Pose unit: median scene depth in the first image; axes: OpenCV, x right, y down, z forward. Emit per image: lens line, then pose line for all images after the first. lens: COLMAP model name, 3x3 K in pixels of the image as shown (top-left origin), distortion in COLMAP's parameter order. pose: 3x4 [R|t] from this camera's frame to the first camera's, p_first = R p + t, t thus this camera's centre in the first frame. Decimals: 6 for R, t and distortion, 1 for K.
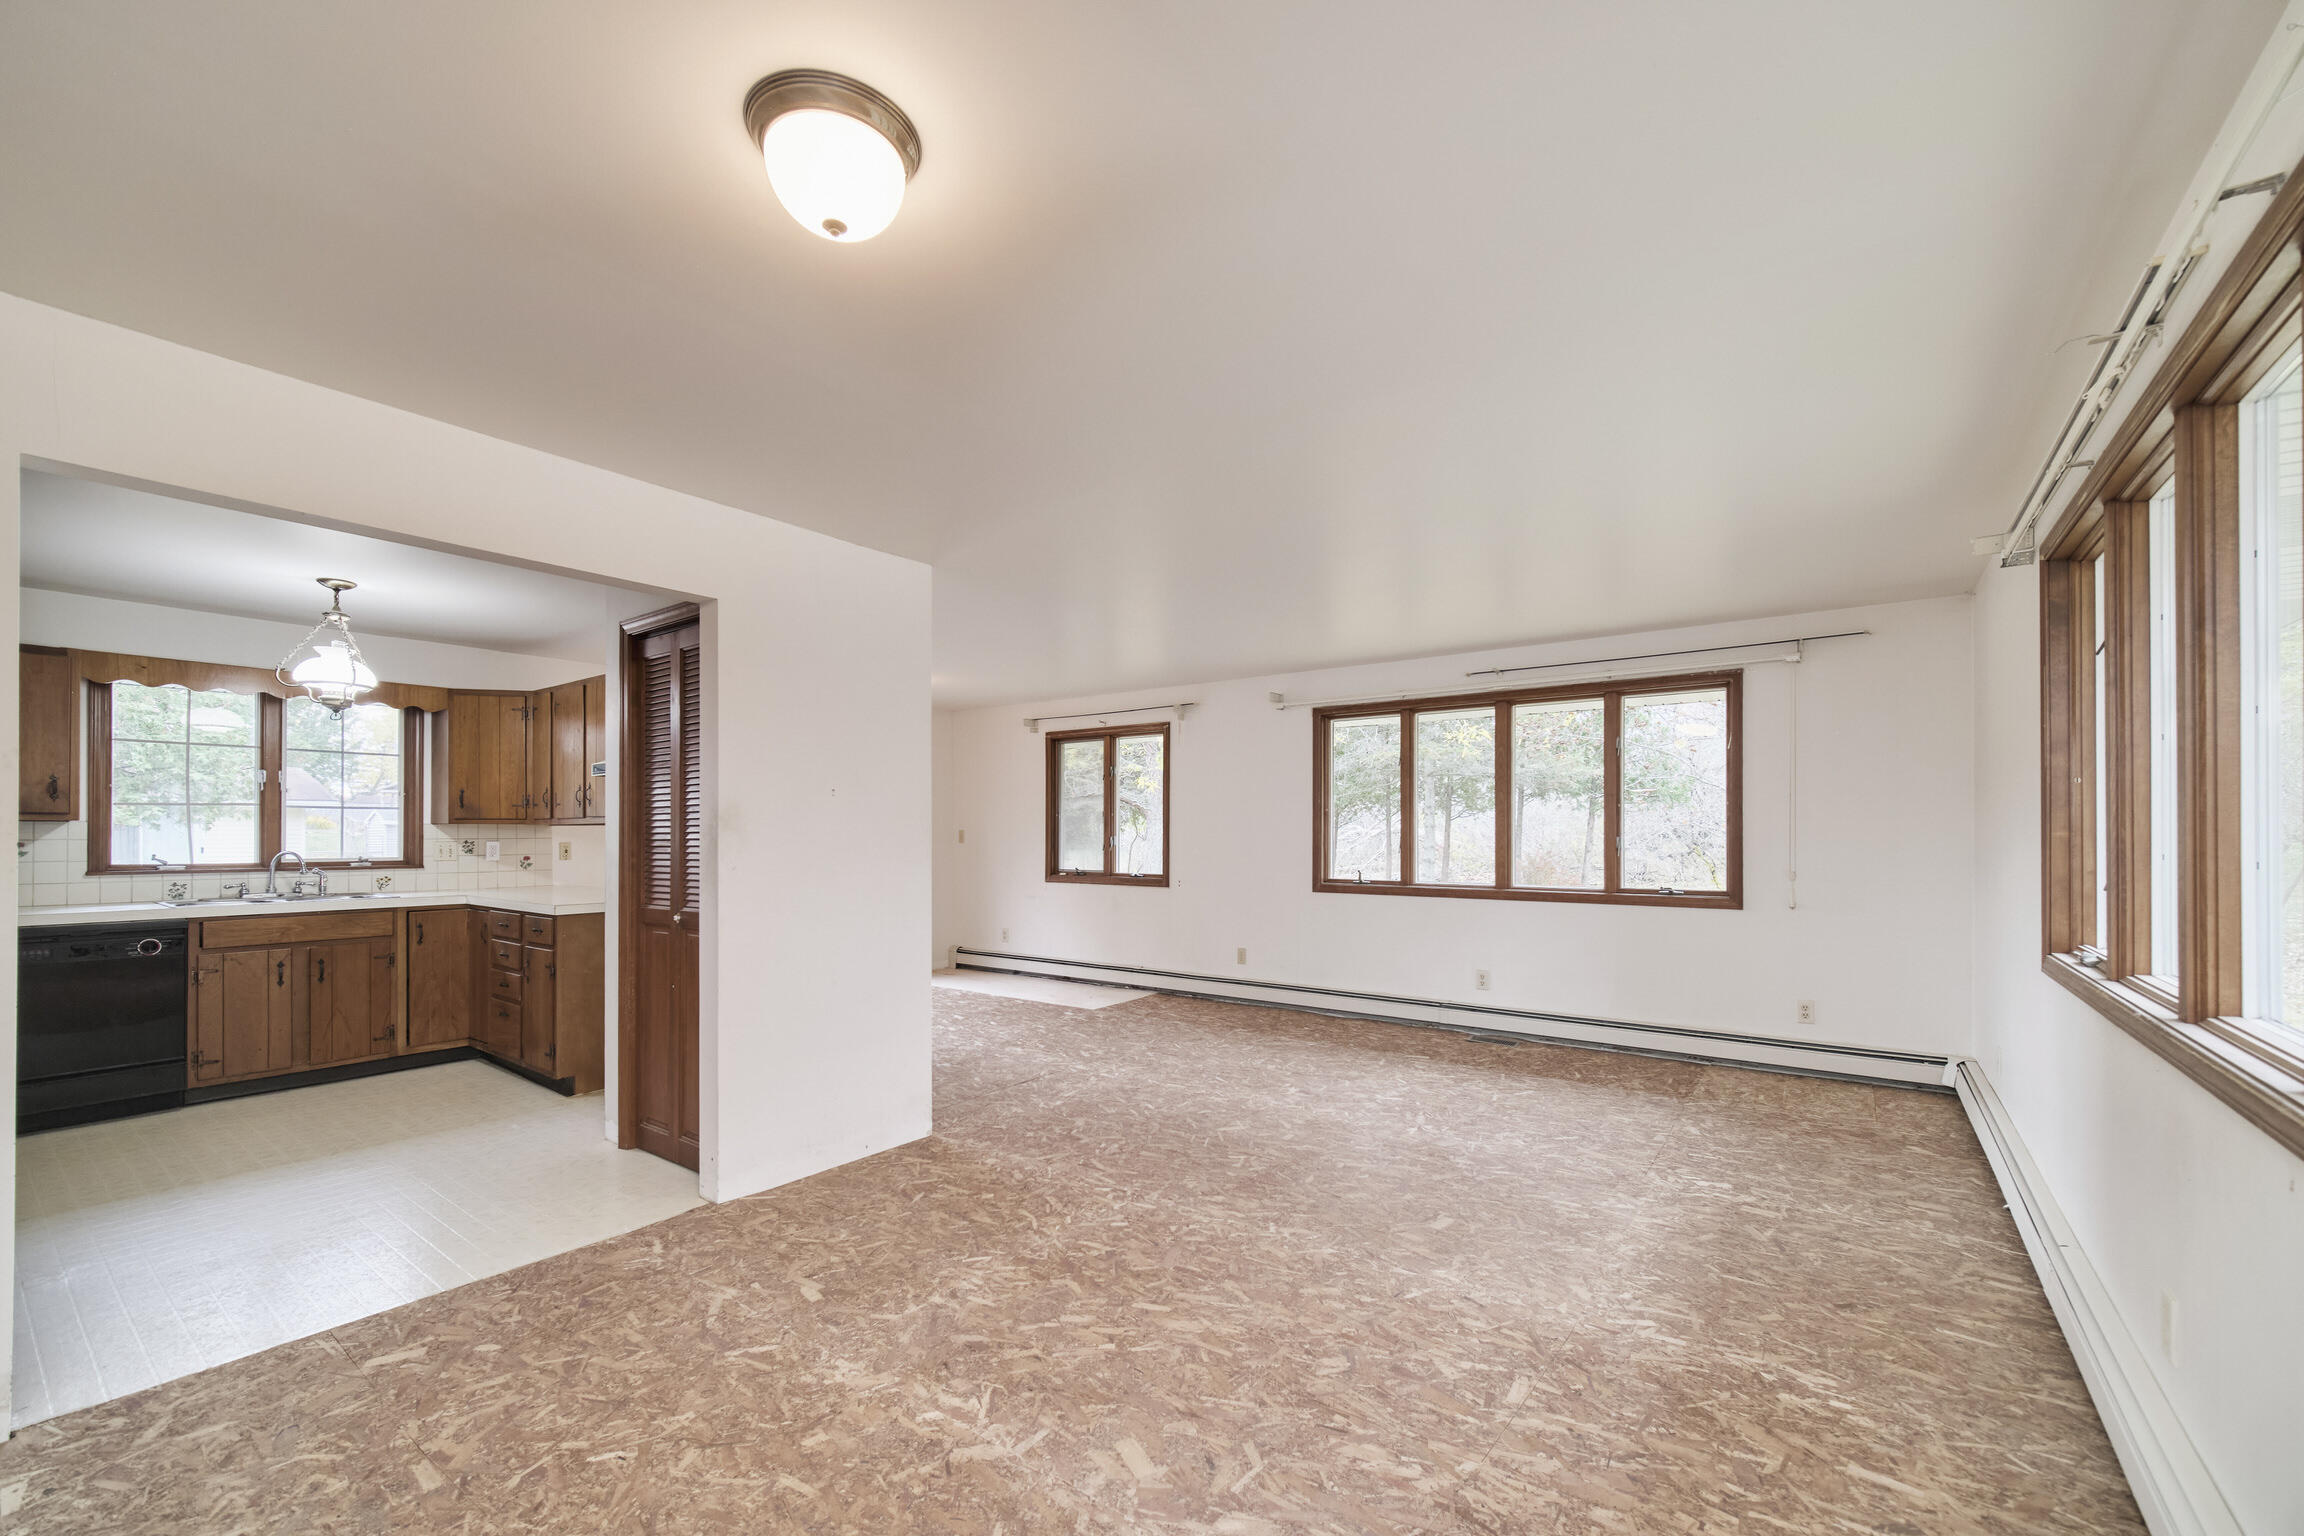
lens RADIAL K [[928.0, 0, 1150.3], [0, 928.0, 815.8], [0, 0, 1]] dist [0.000527, -0.000157]
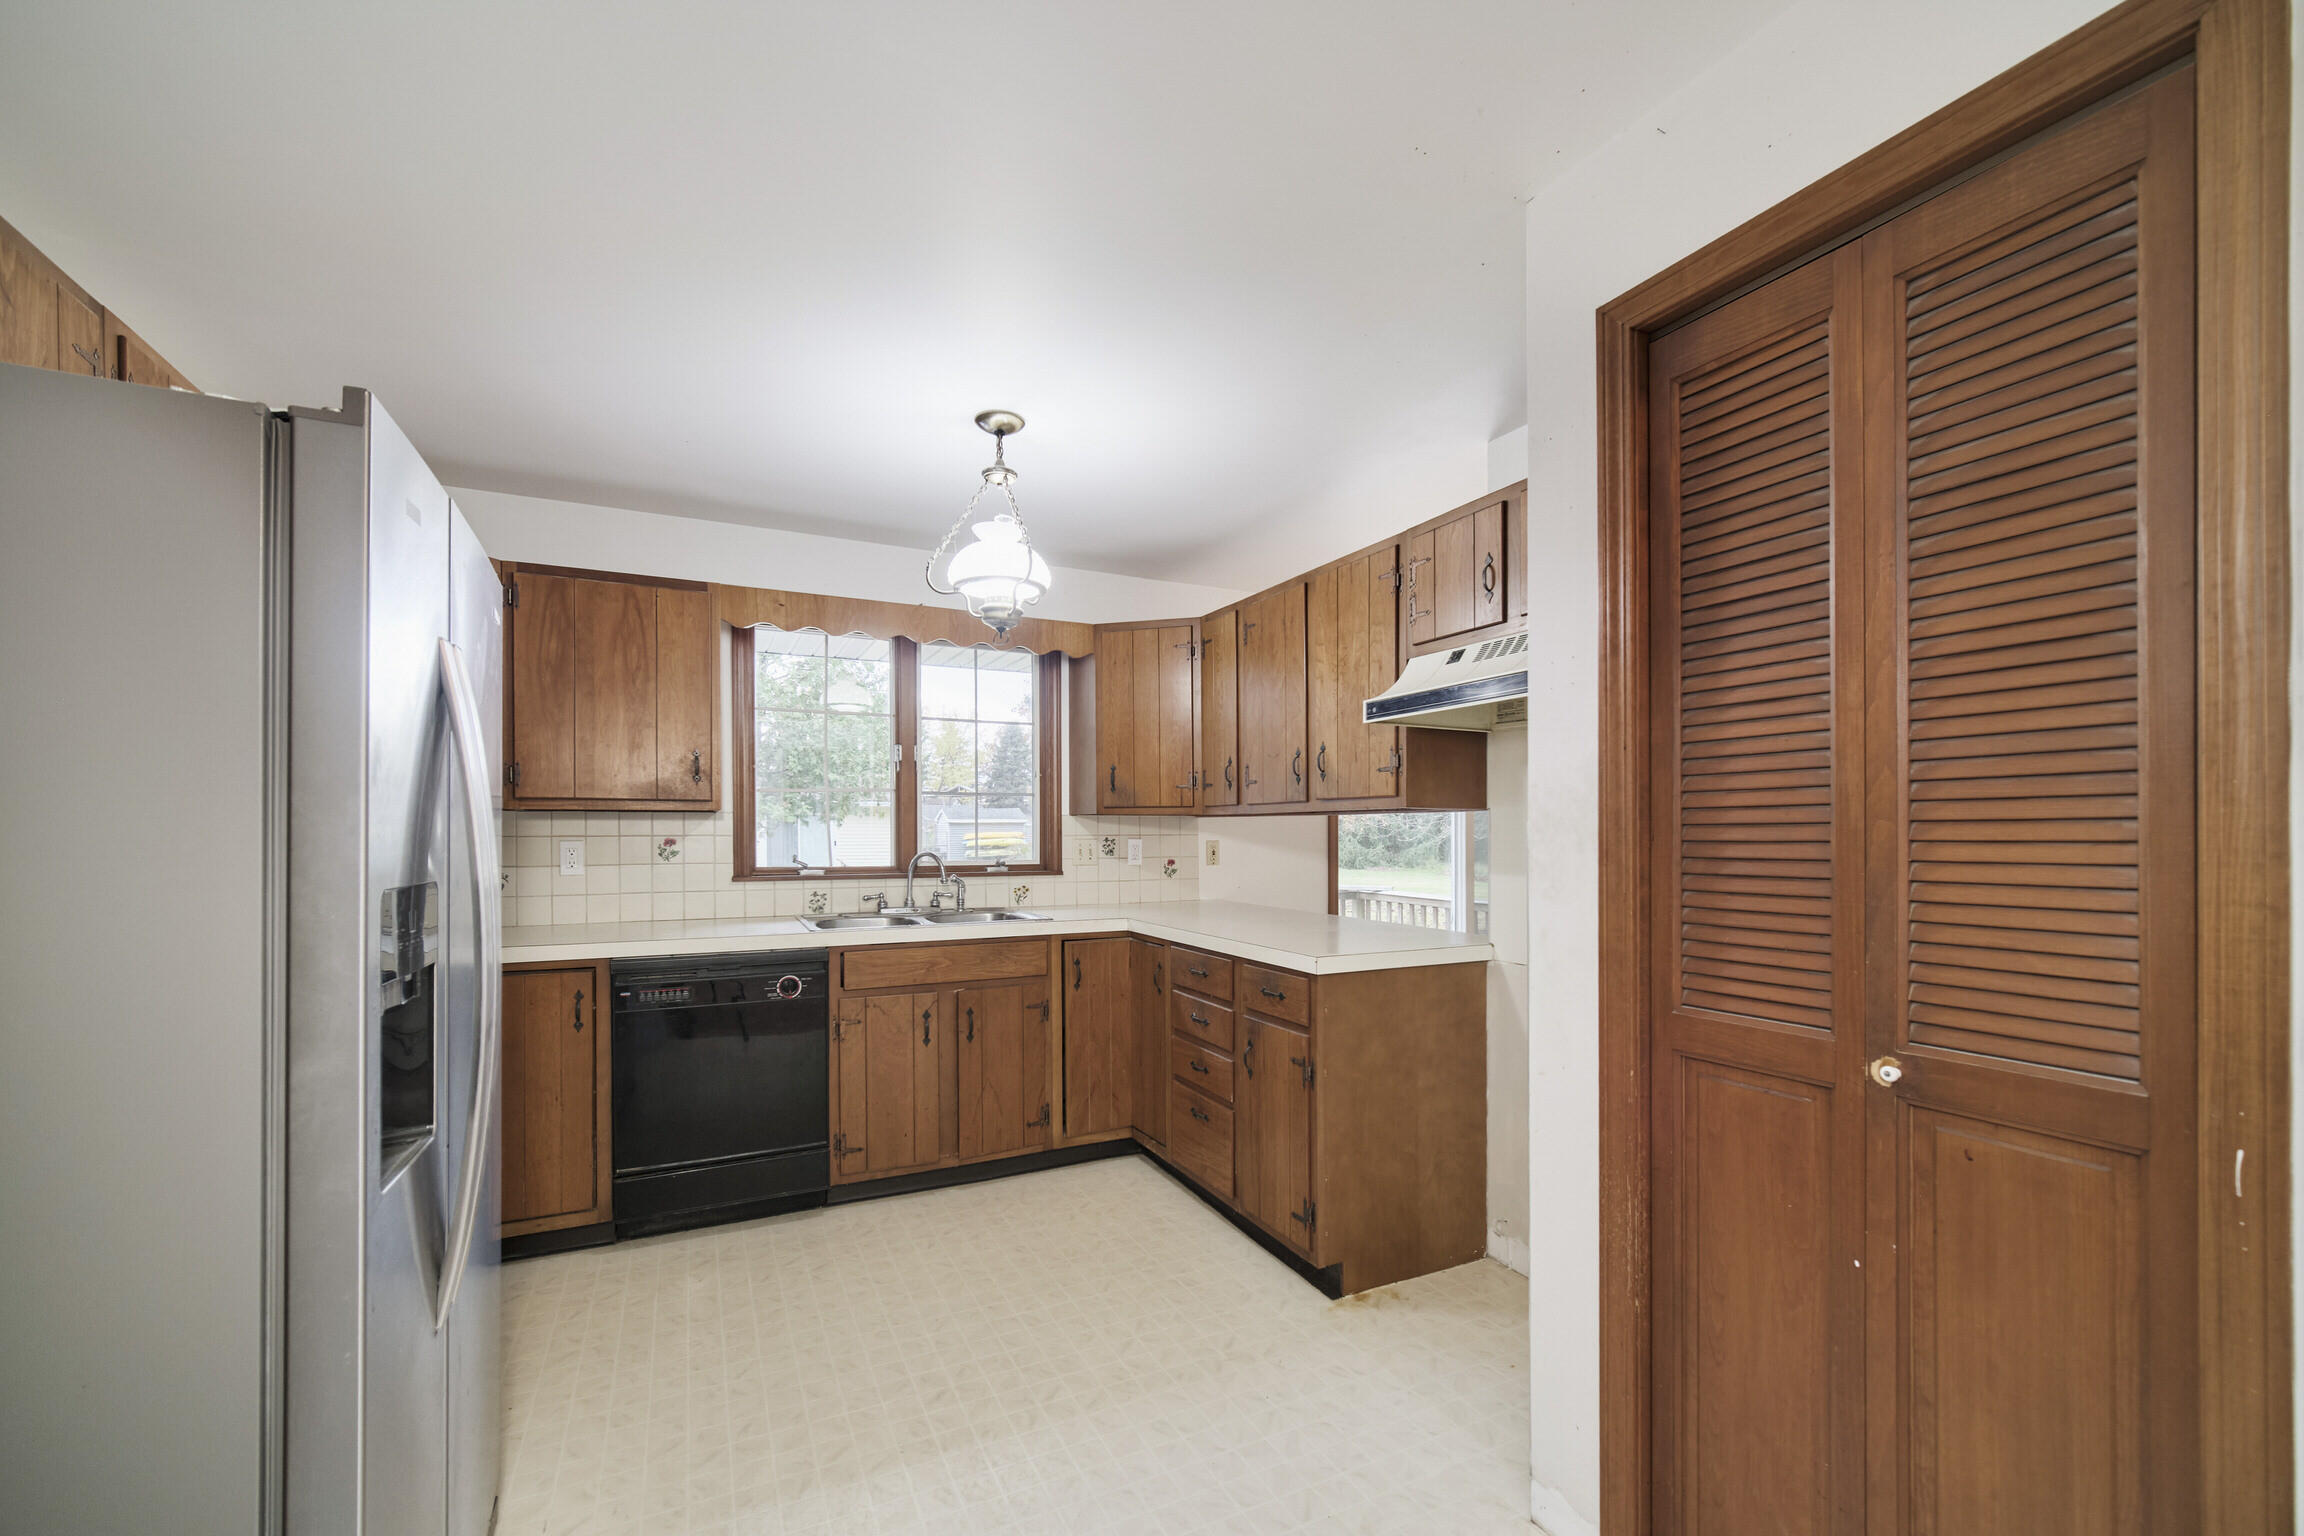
lens RADIAL K [[928.0, 0, 1150.3], [0, 928.0, 815.8], [0, 0, 1]] dist [0.000527, -0.000157]
pose [[0.892685, -0.006832, -0.450630, -0.441544], [0.008630, 0.999961, 0.001936, 0.009857], [0.450599, -0.005618, 0.892709, 0.425153]]
